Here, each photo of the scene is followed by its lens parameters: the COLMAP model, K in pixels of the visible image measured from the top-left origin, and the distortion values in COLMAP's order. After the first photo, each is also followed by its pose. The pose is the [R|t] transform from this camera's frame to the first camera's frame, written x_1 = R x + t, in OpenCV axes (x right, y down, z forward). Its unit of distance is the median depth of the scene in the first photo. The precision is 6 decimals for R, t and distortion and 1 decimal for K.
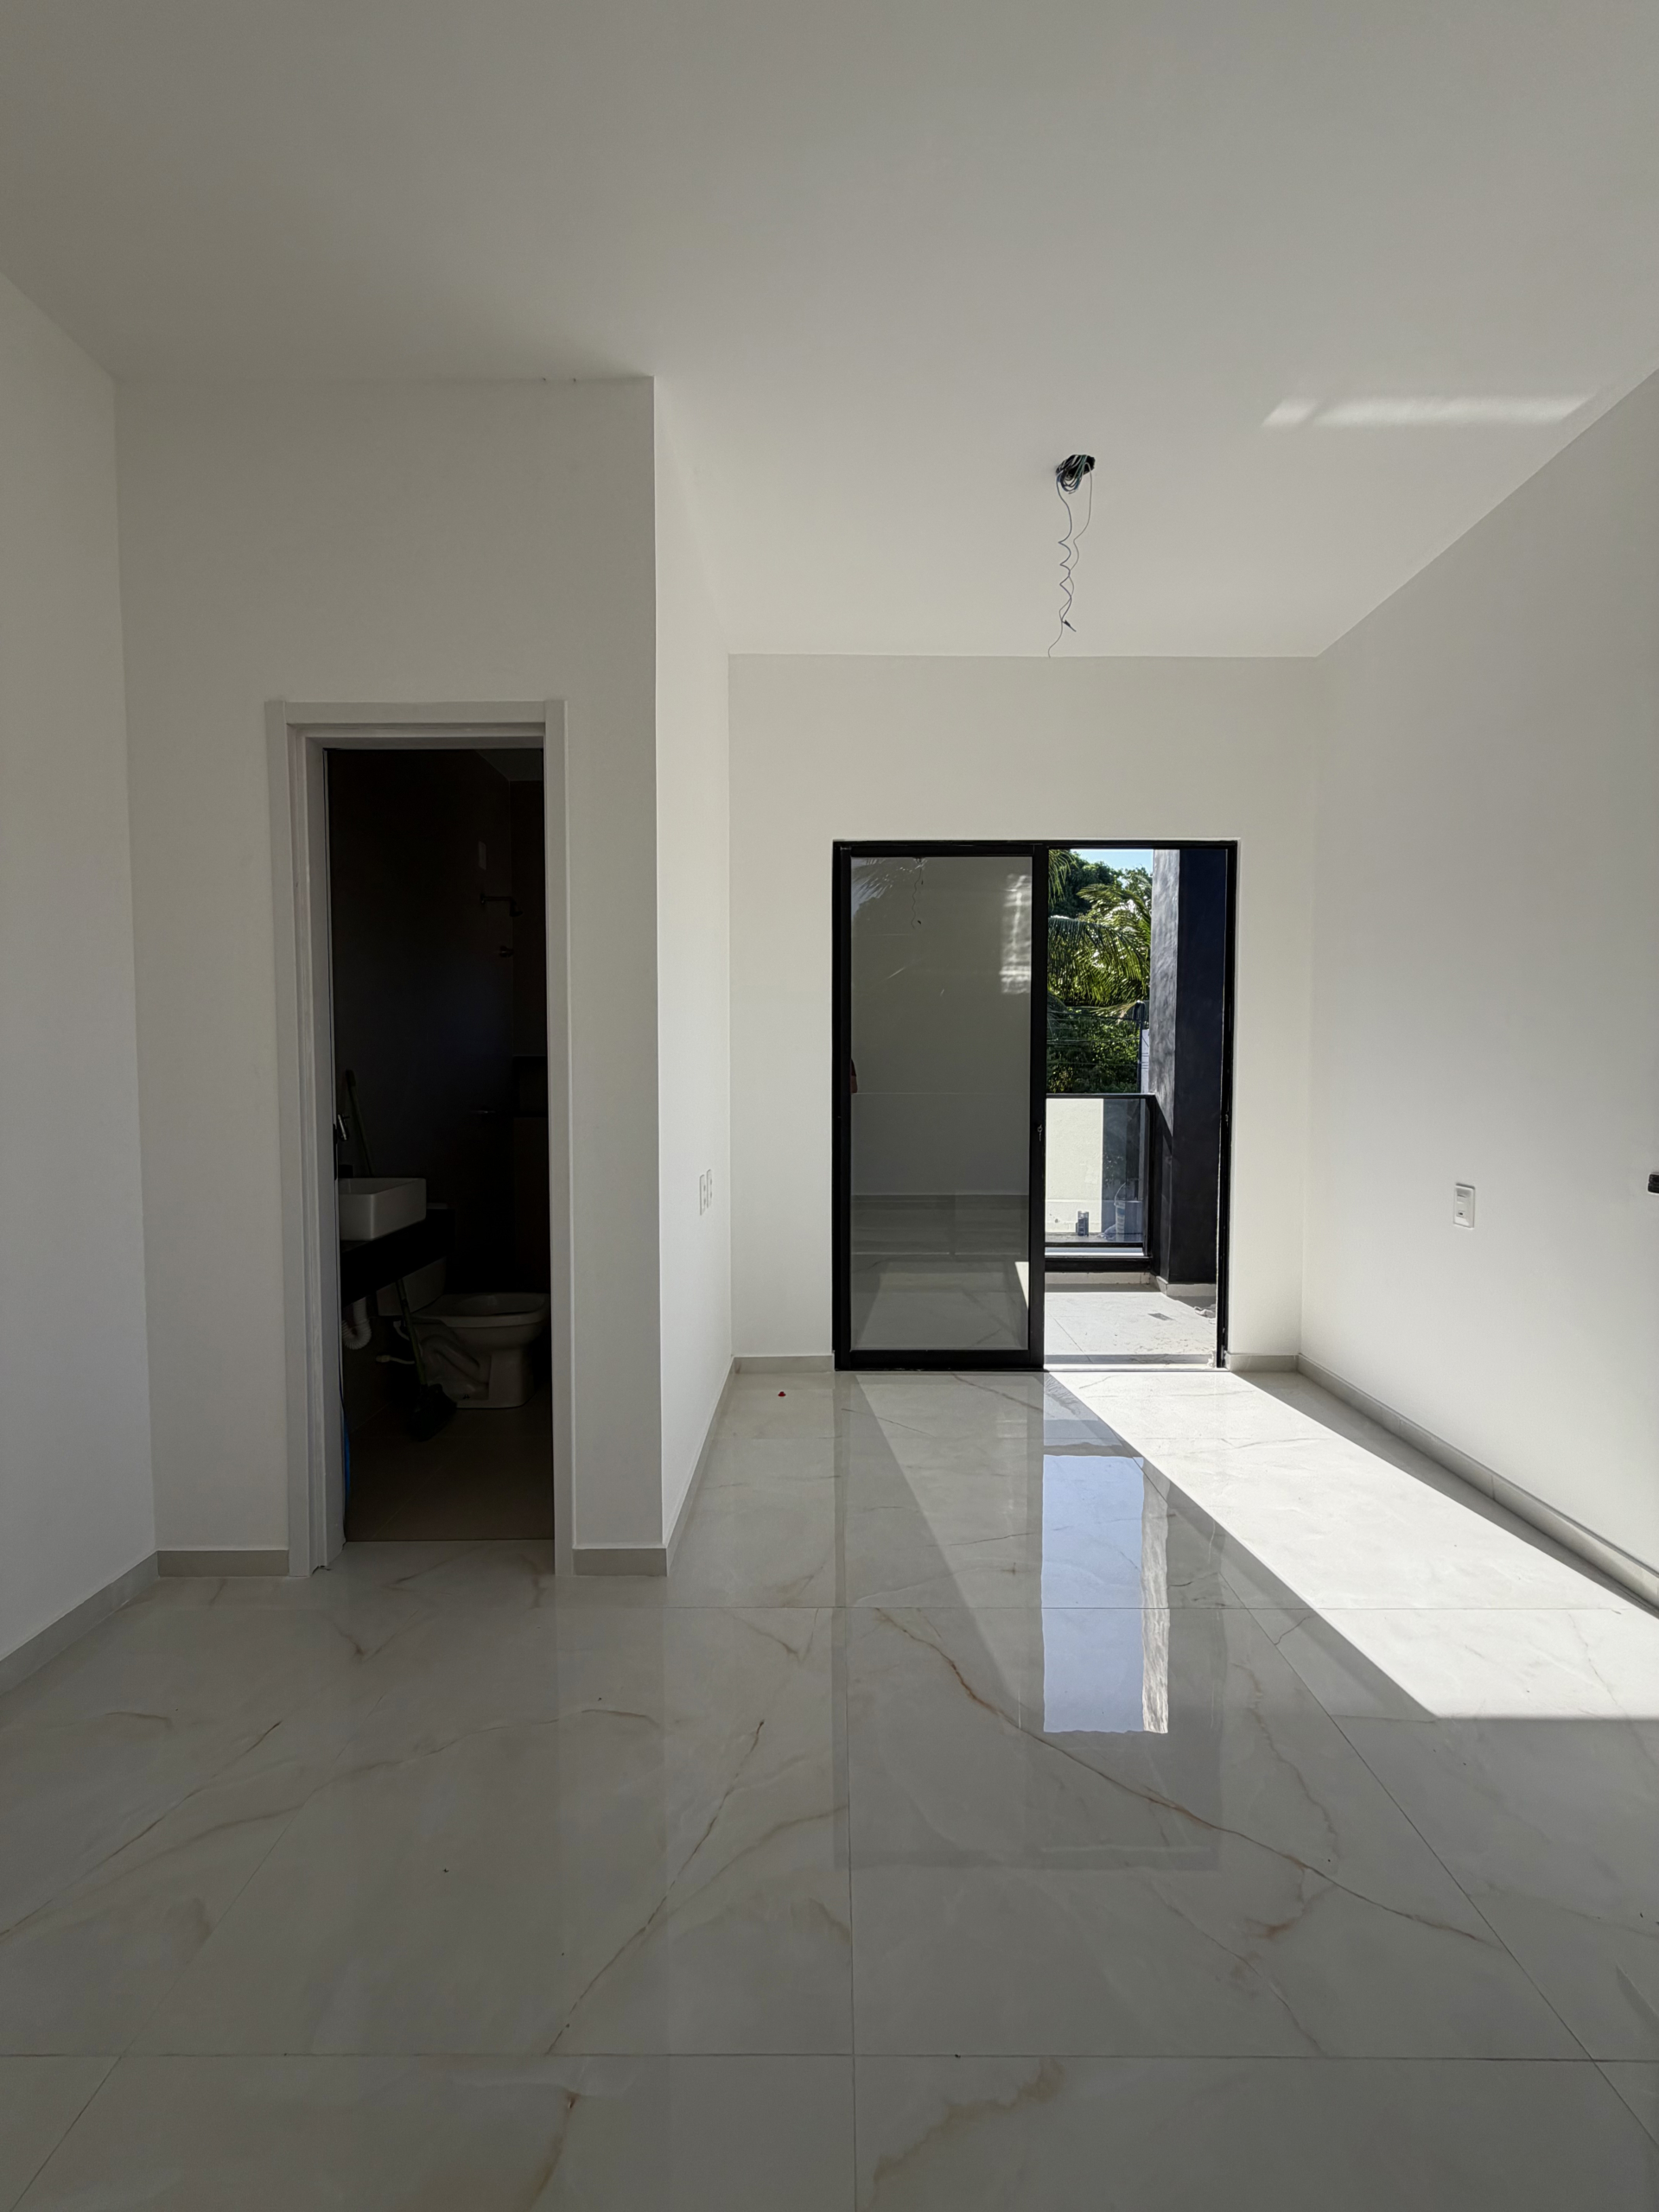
lens RADIAL K [[883.3, 0, 827.5], [0, 883.3, 1107.6], [0, 0, 1]] dist [0.001088, 0.000091]
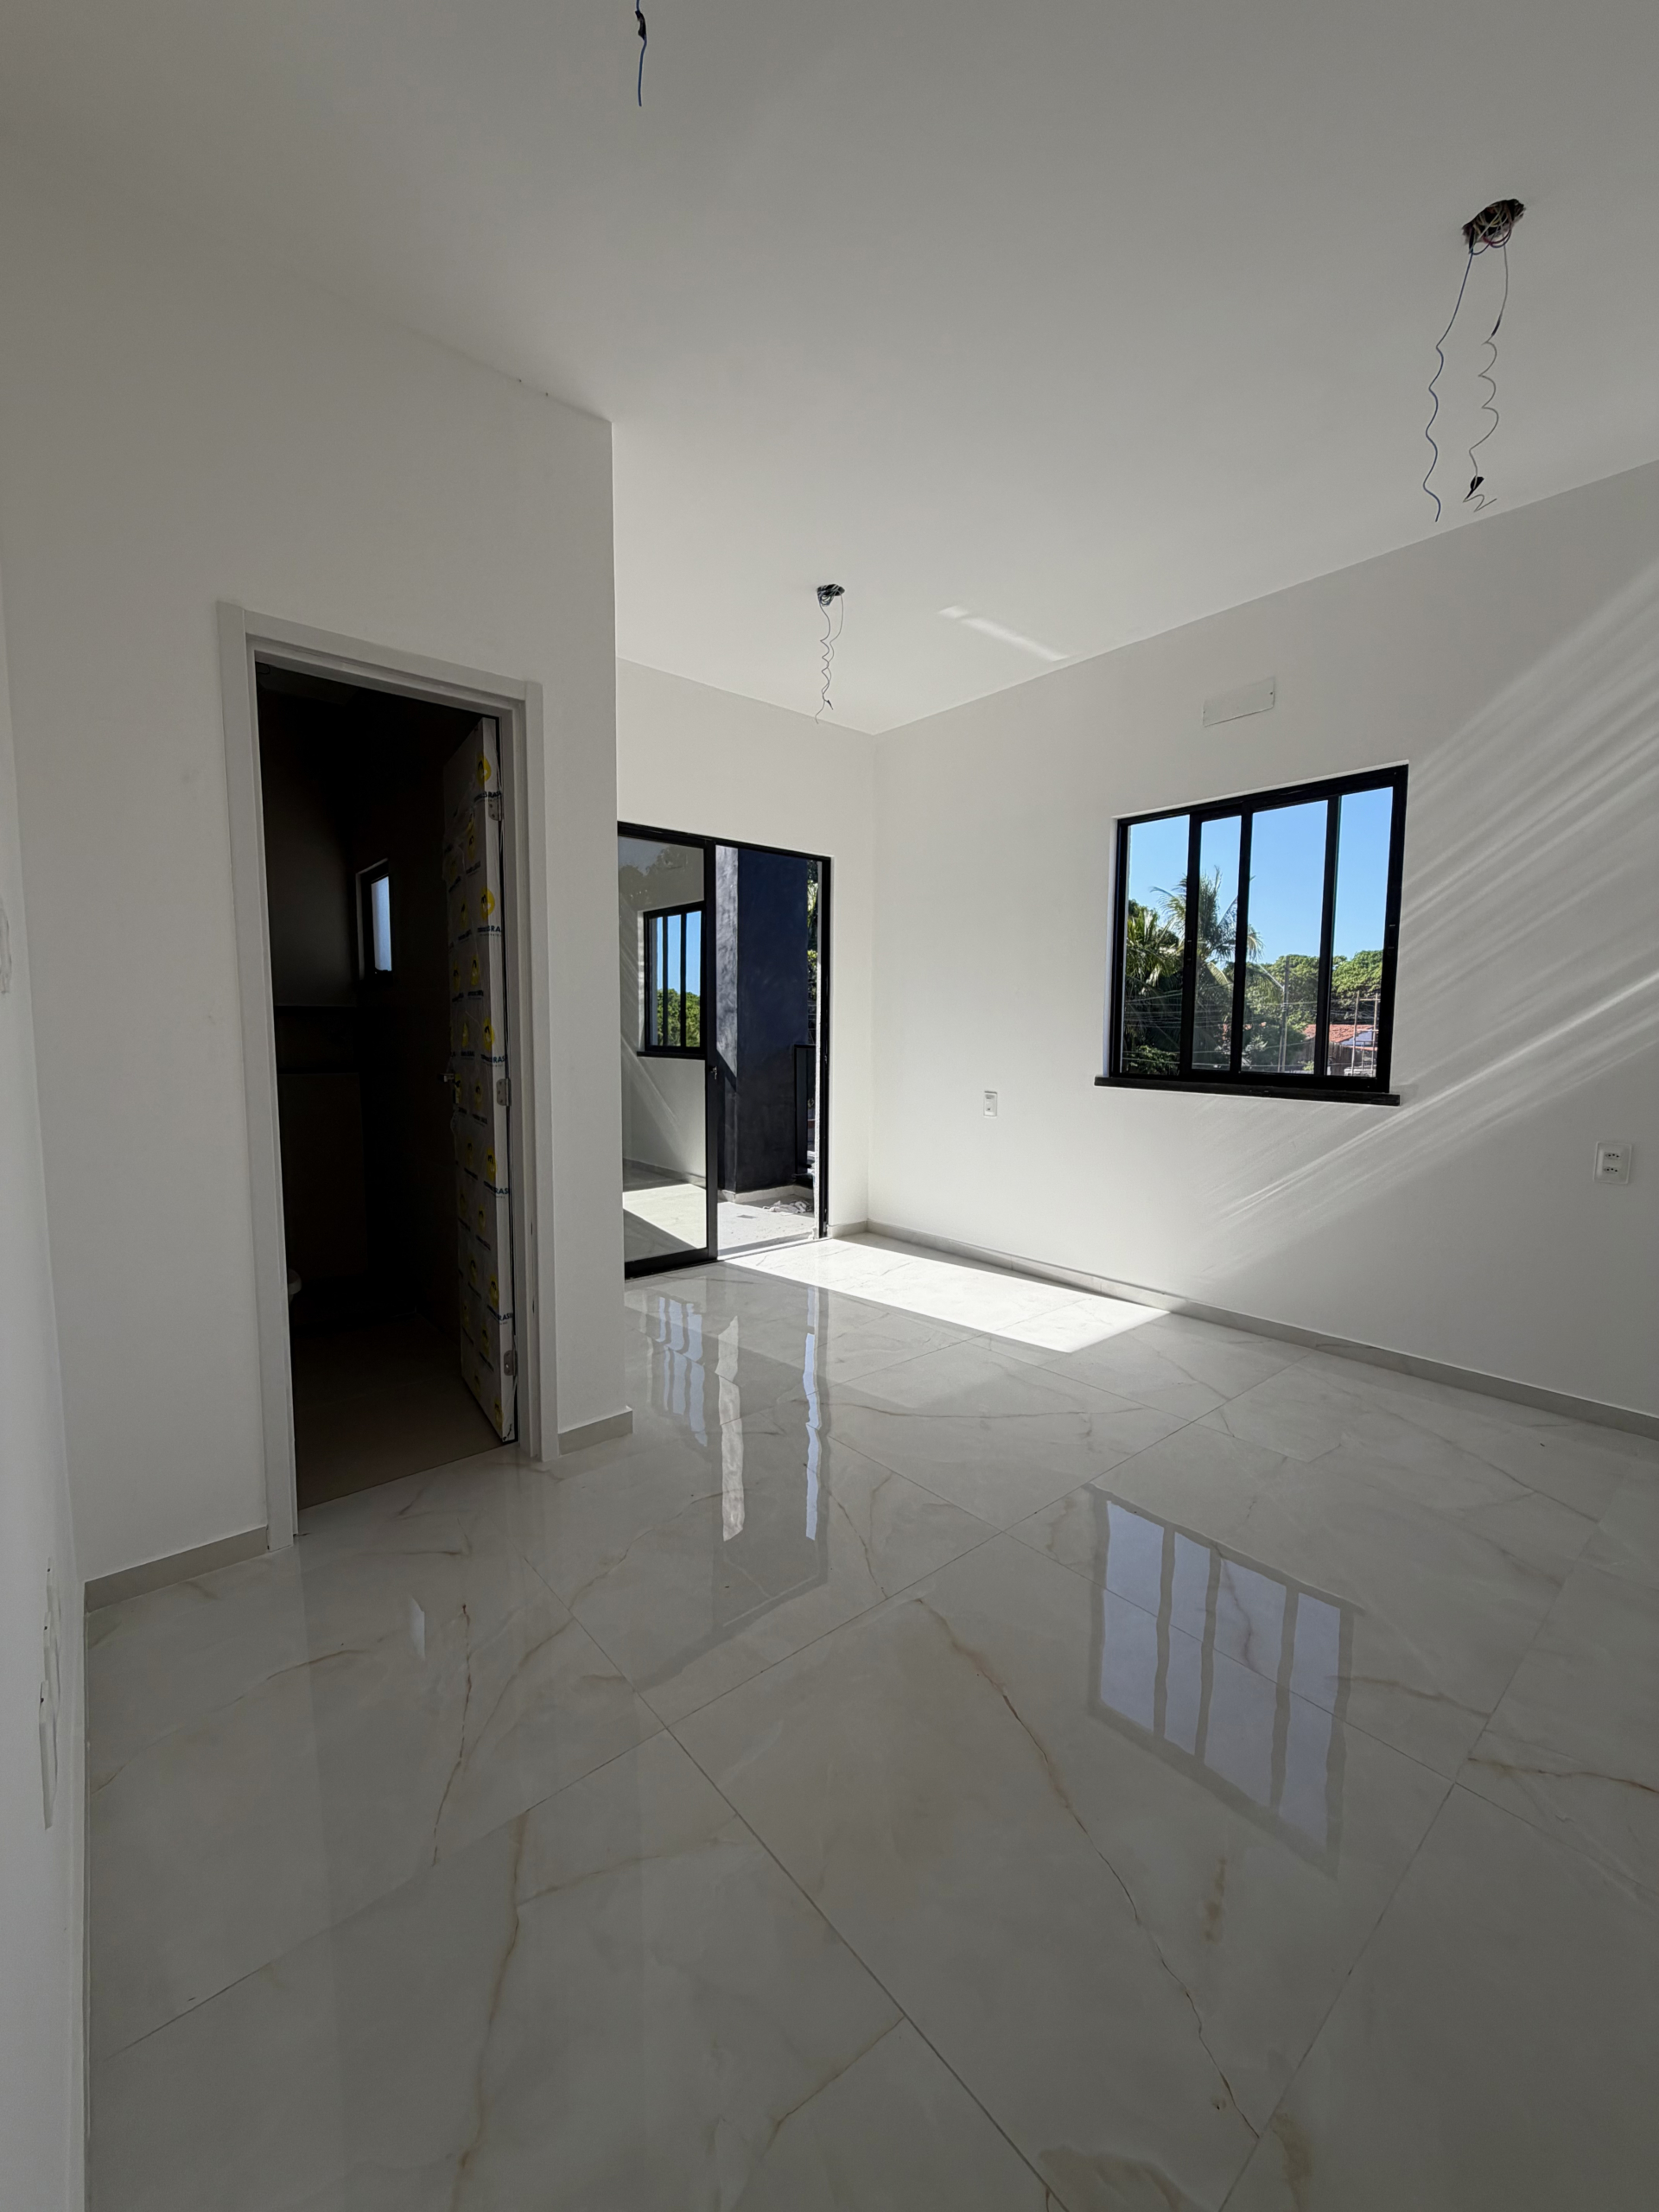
lens RADIAL K [[883.3, 0, 831.1], [0, 883.3, 1108.2], [0, 0, 1]] dist [0.001088, 0.000091]
pose [[0.756972, -0.056738, 0.650980, -0.678112], [0.024577, 0.997990, 0.058405, 0.014243], [-0.652985, -0.028212, 0.756845, -0.086344]]
